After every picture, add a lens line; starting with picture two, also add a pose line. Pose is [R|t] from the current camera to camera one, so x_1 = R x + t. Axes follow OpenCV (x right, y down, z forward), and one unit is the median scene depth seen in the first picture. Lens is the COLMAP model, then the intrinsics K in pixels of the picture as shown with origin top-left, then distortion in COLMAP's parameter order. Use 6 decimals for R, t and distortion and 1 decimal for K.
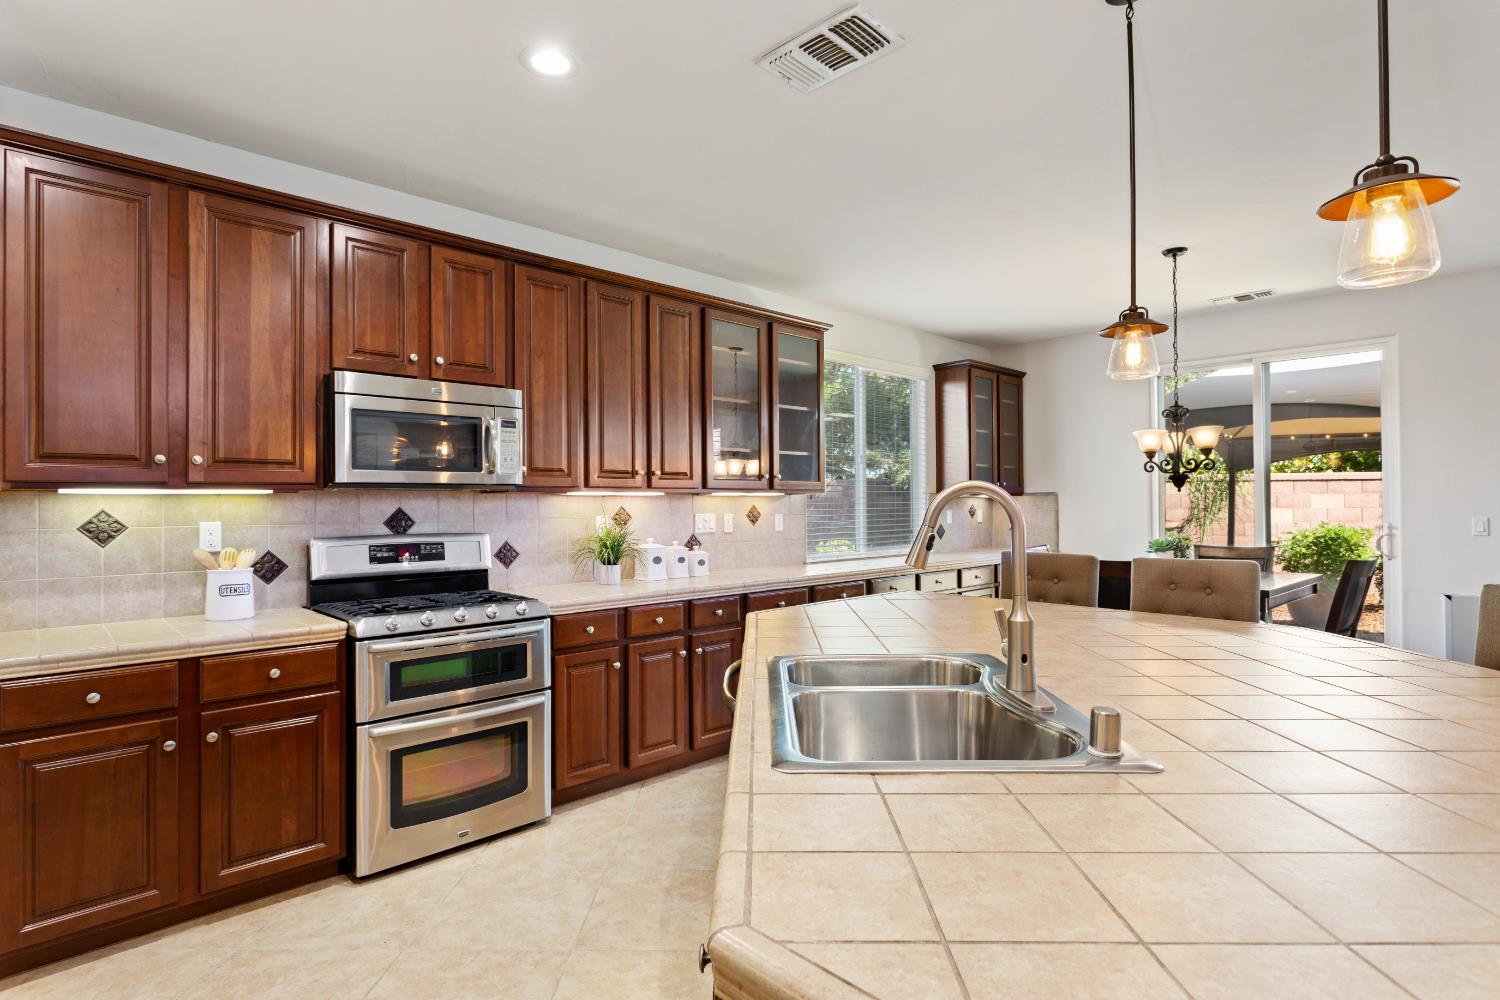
lens RADIAL K [[742.9, 0, 745.7], [0, 742.9, 497.6], [0, 0, 1]] dist [-0.003643, -0.000799]
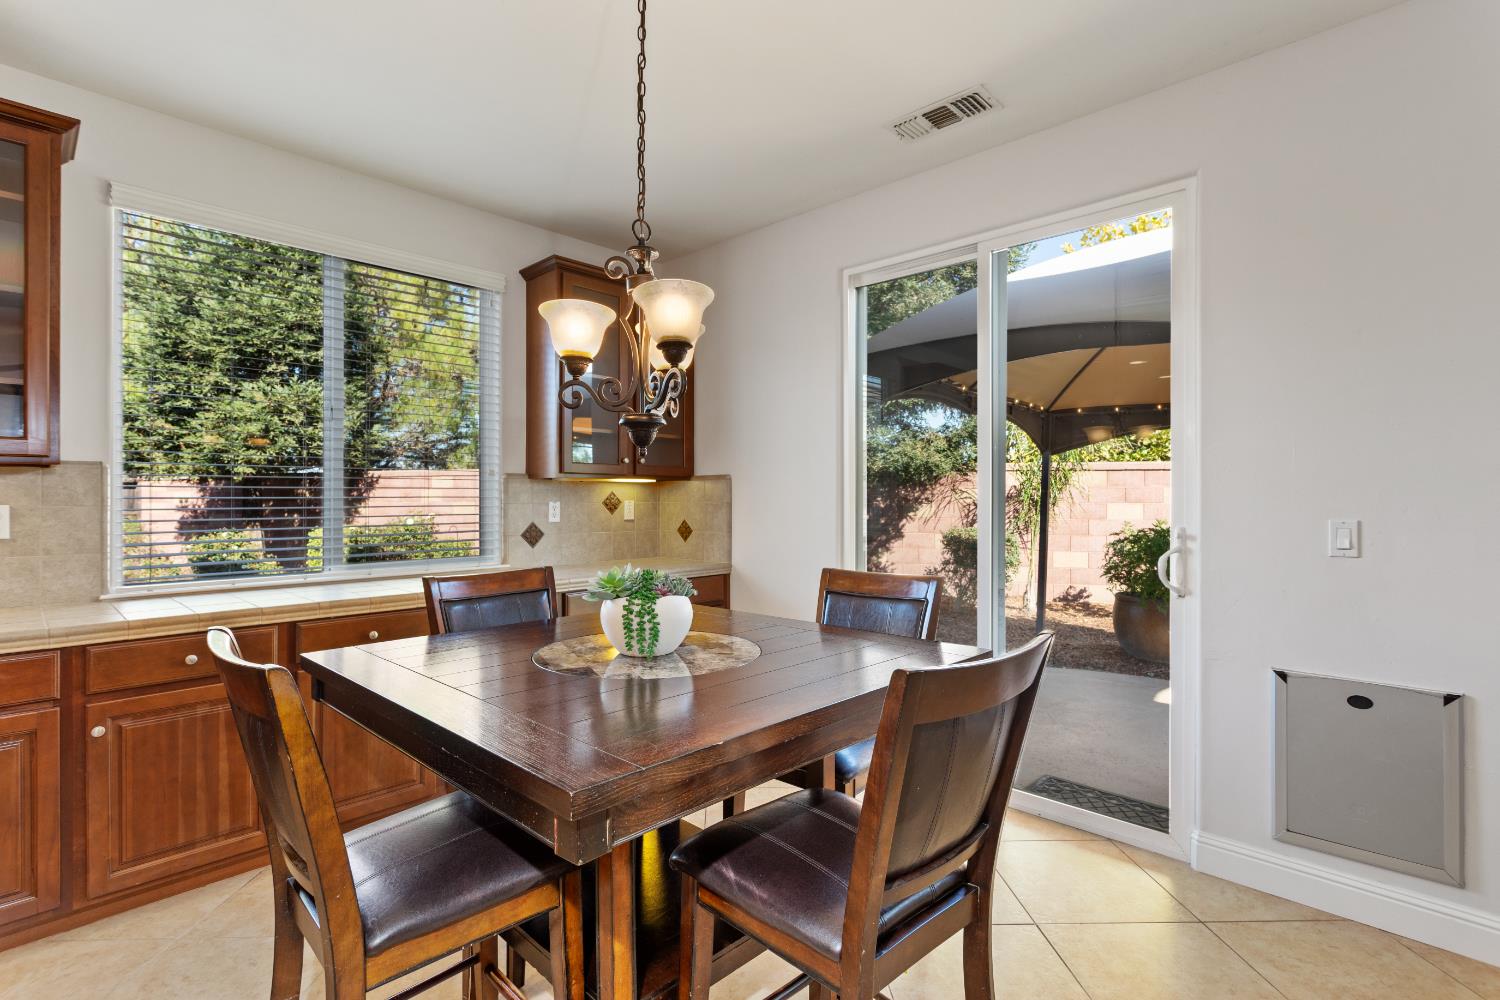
lens RADIAL K [[714.2, 0, 745.3], [0, 714.2, 498.5], [0, 0, 1]] dist [-0.000980, 0.000662]
pose [[0.998634, 0.012015, 0.050857, 0.512719], [-0.012983, 0.999740, 0.018737, 0.001270], [-0.050619, -0.019371, 0.998530, 0.485738]]
